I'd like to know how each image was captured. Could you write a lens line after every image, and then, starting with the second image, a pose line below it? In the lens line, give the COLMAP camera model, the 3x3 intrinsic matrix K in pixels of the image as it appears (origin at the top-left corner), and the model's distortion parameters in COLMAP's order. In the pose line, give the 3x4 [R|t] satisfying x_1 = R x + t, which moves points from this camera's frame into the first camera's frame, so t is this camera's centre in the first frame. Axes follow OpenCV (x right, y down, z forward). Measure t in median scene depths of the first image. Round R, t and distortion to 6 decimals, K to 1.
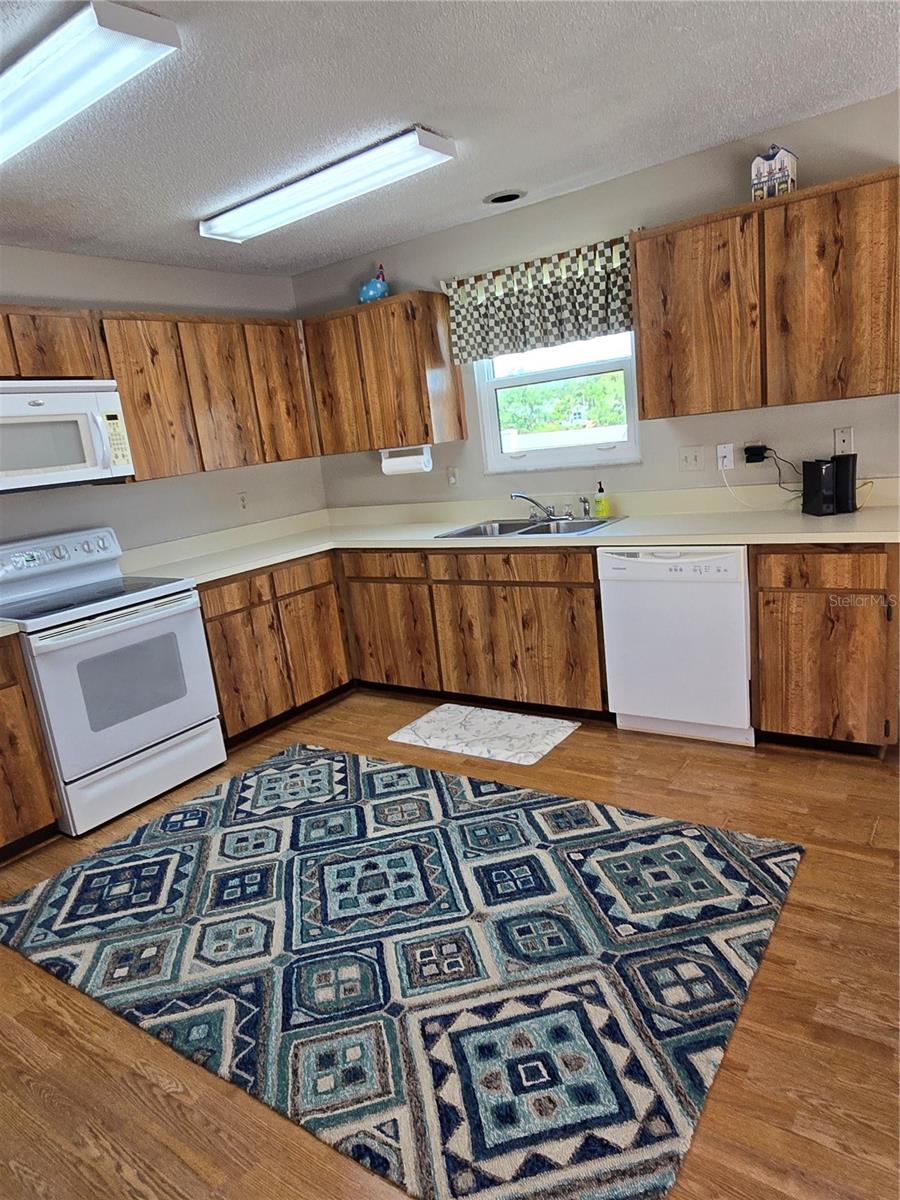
lens RADIAL K [[754.9, 0, 451.2], [0, 754.9, 599.3], [0, 0, 1]] dist [0.012554, -0.009840]
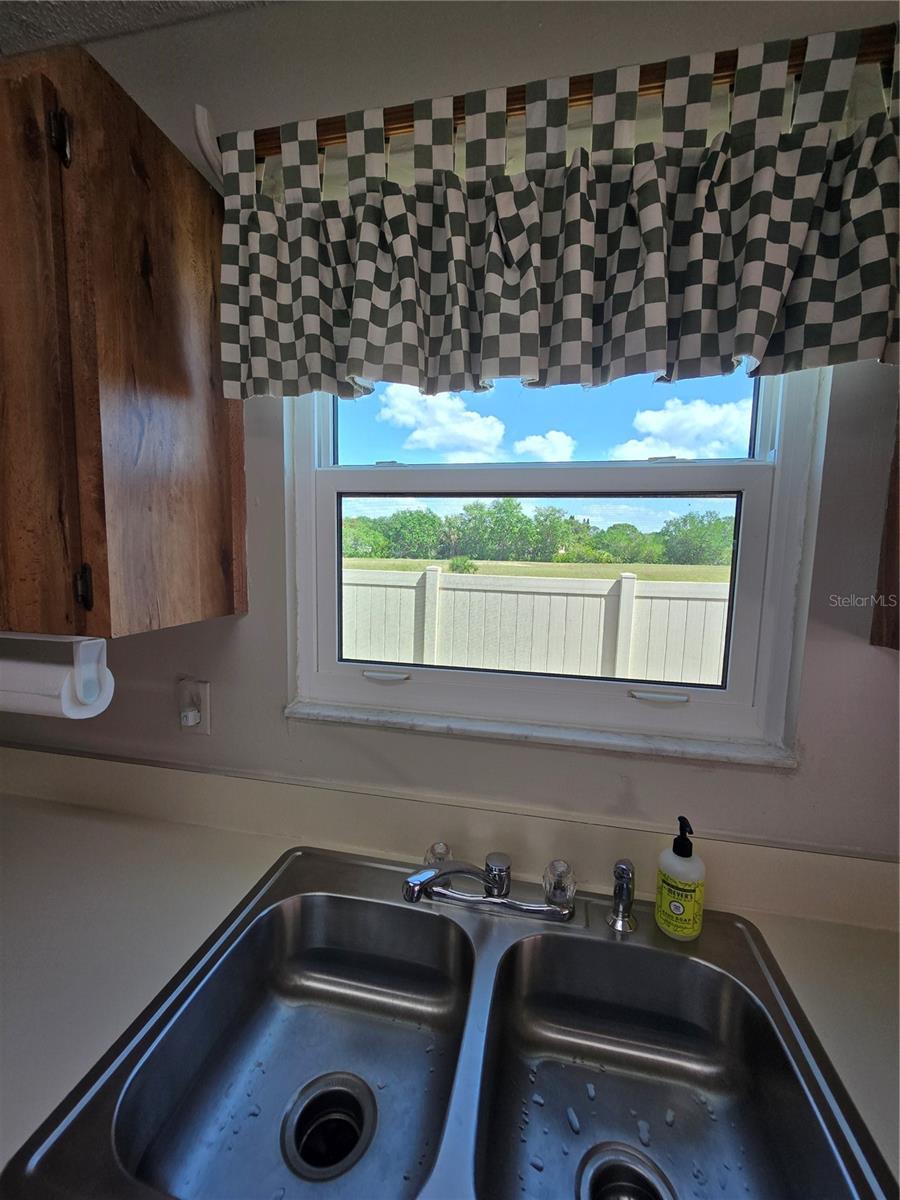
lens RADIAL K [[490.2, 0, 448.5], [0, 490.2, 603.0], [0, 0, 1]] dist [-0.007486, 0.000195]
pose [[0.908260, 0.090962, 0.408400, 0.015397], [-0.039108, 0.990265, -0.133585, -0.203121], [-0.416575, 0.105359, 0.902975, 0.800370]]
